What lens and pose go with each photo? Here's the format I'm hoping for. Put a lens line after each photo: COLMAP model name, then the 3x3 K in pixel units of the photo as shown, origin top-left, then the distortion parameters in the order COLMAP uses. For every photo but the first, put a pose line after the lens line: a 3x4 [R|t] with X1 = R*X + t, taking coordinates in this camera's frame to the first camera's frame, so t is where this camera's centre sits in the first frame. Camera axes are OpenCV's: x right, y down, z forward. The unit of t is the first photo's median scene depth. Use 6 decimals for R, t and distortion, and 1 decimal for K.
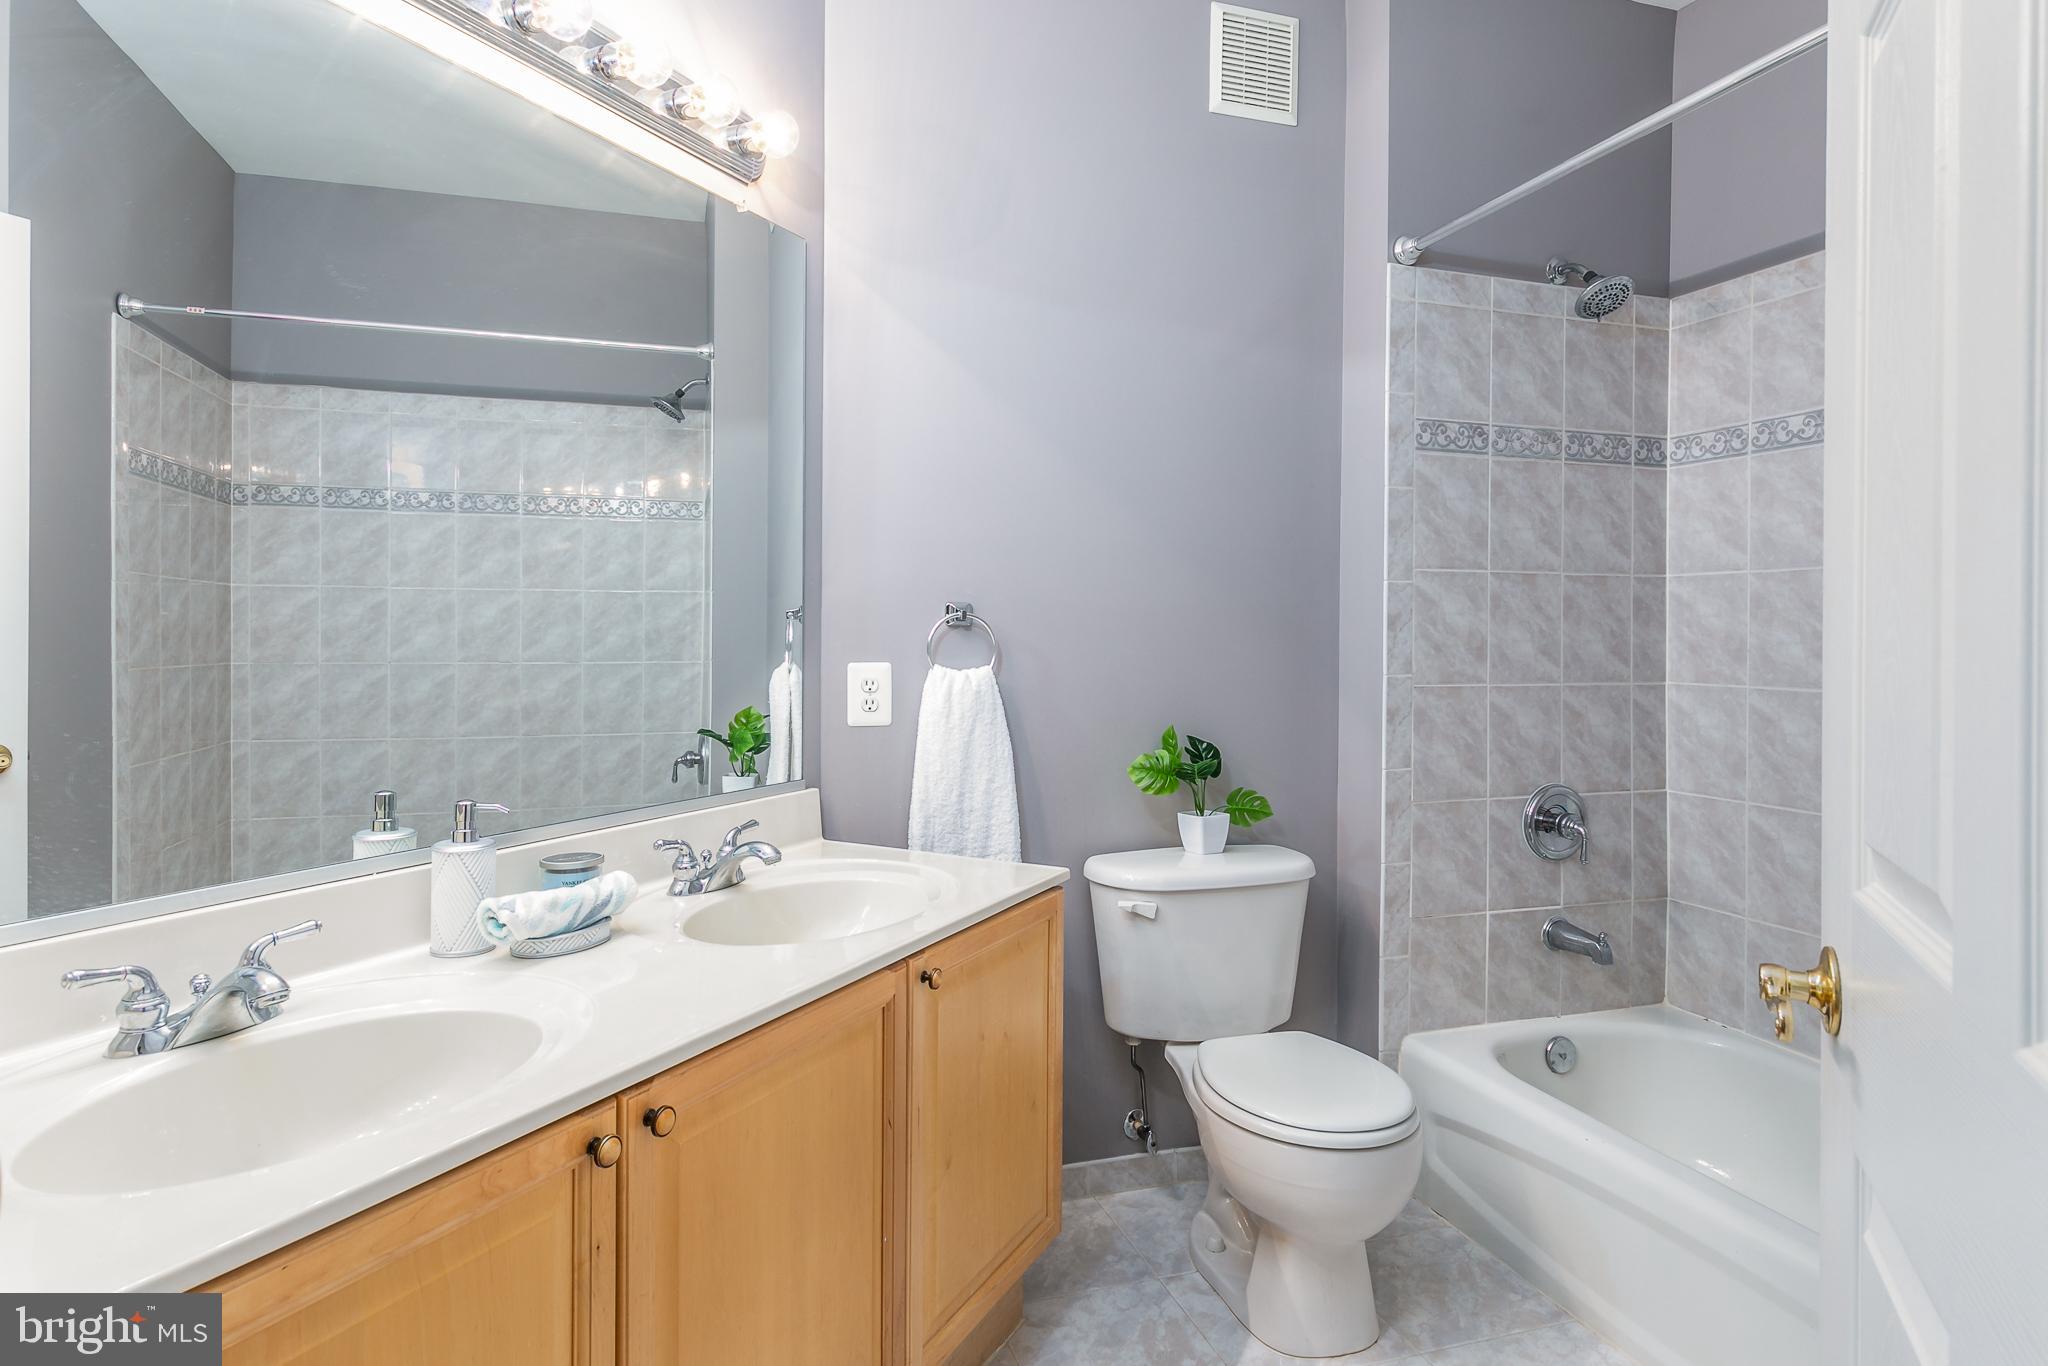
lens RADIAL K [[1044.1, 0, 1020.9], [0, 1044.1, 644.3], [0, 0, 1]] dist [0.000044, -0.000023]
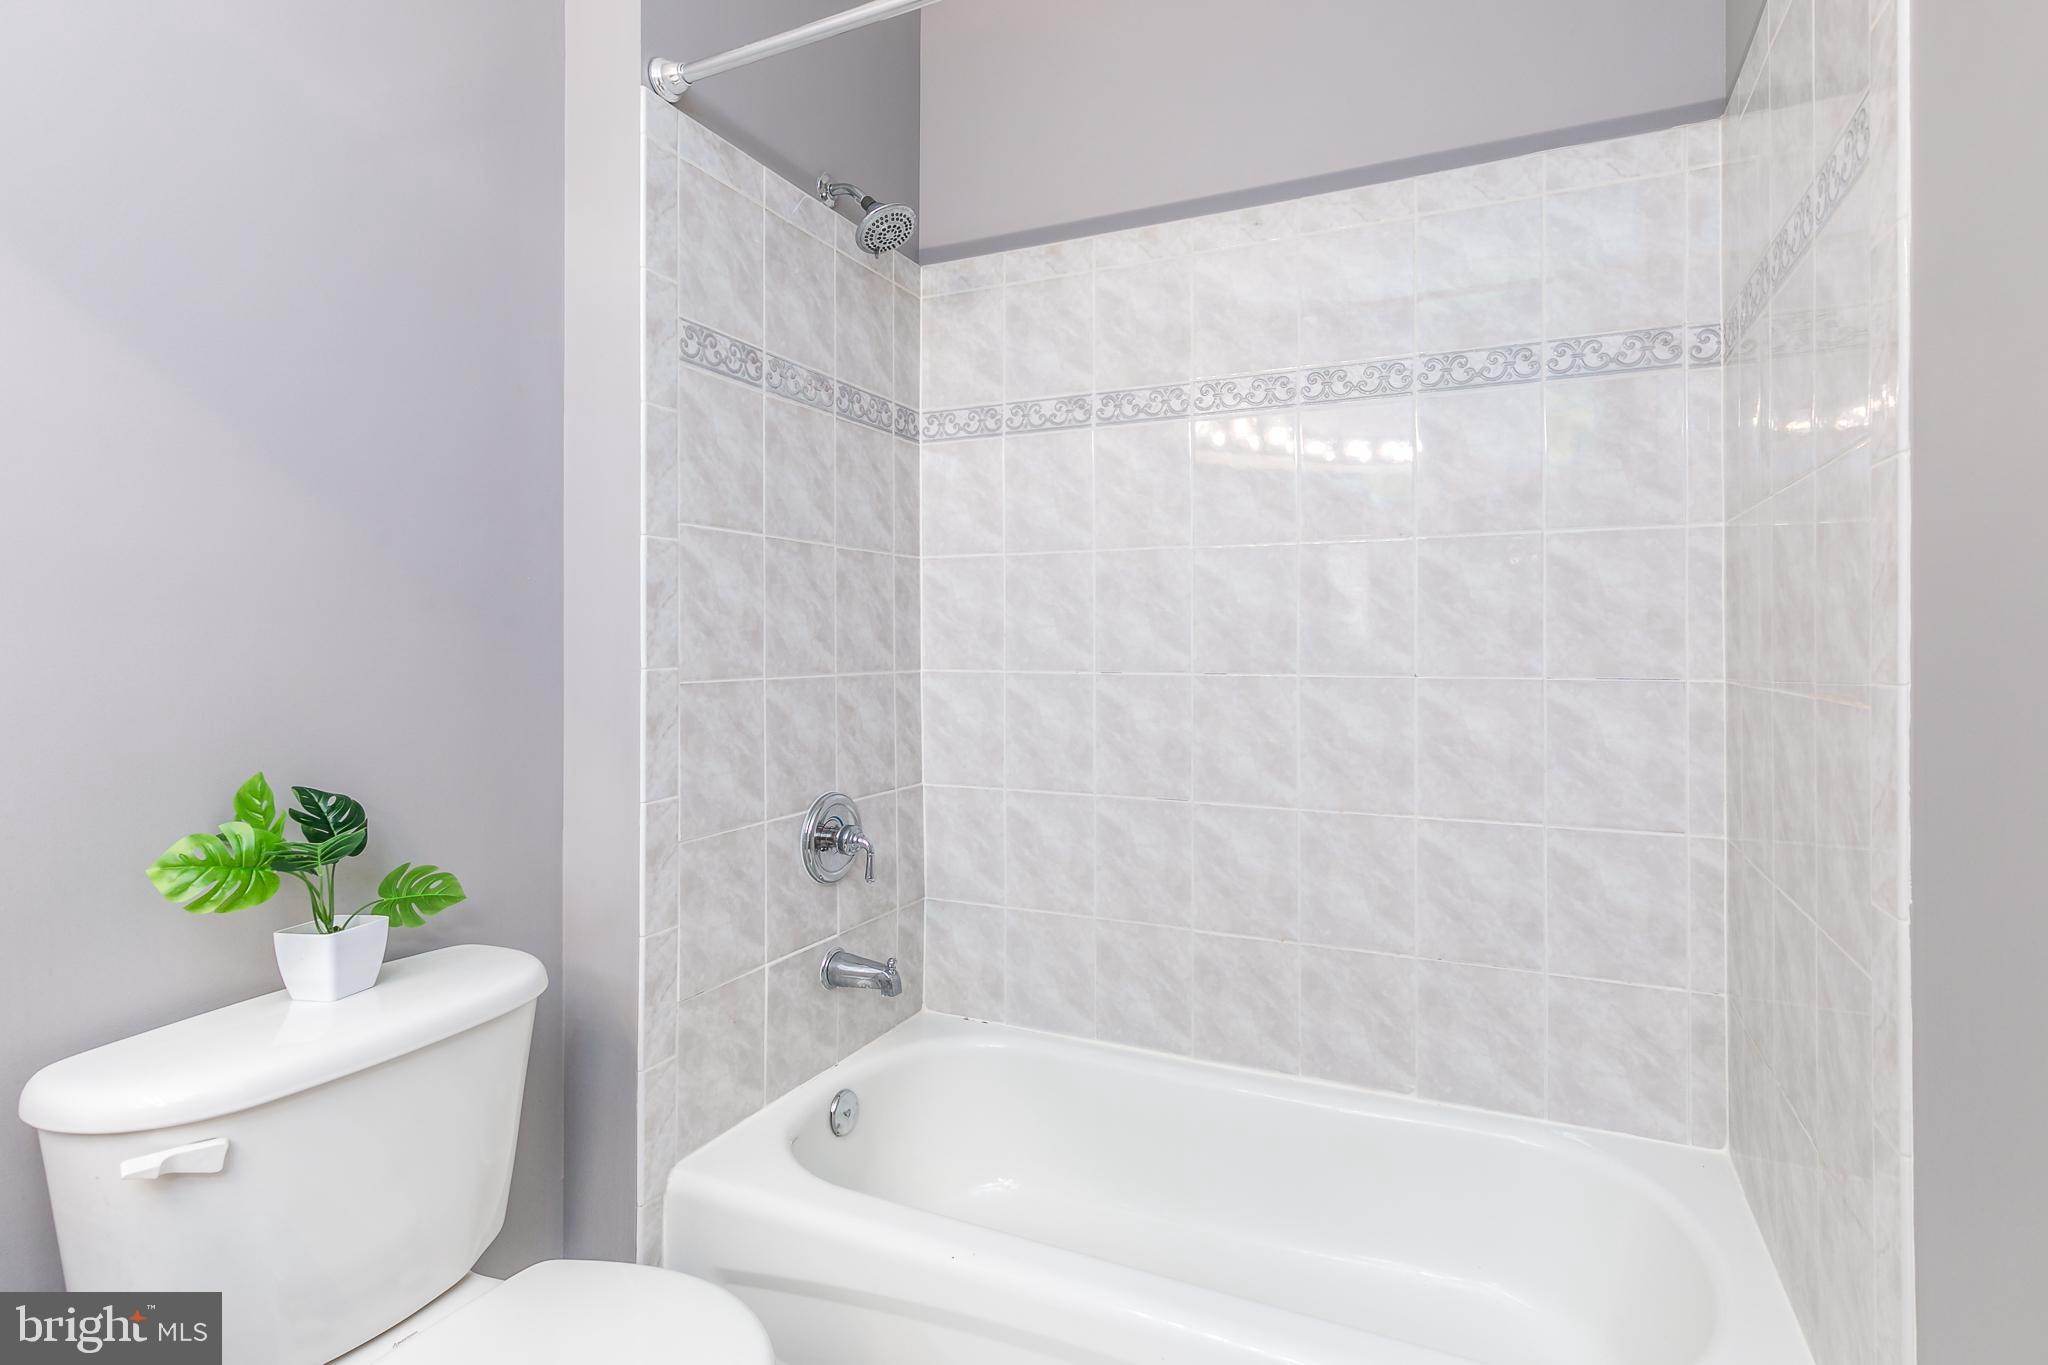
lens RADIAL K [[951.5, 0, 1029.1], [0, 951.5, 643.5], [0, 0, 1]] dist [0.009596, -0.006085]
pose [[0.665326, -0.004951, 0.746537, 0.040861], [0.006882, 0.999976, 0.000499, 0.013503], [-0.746522, 0.004806, 0.665344, 0.369676]]
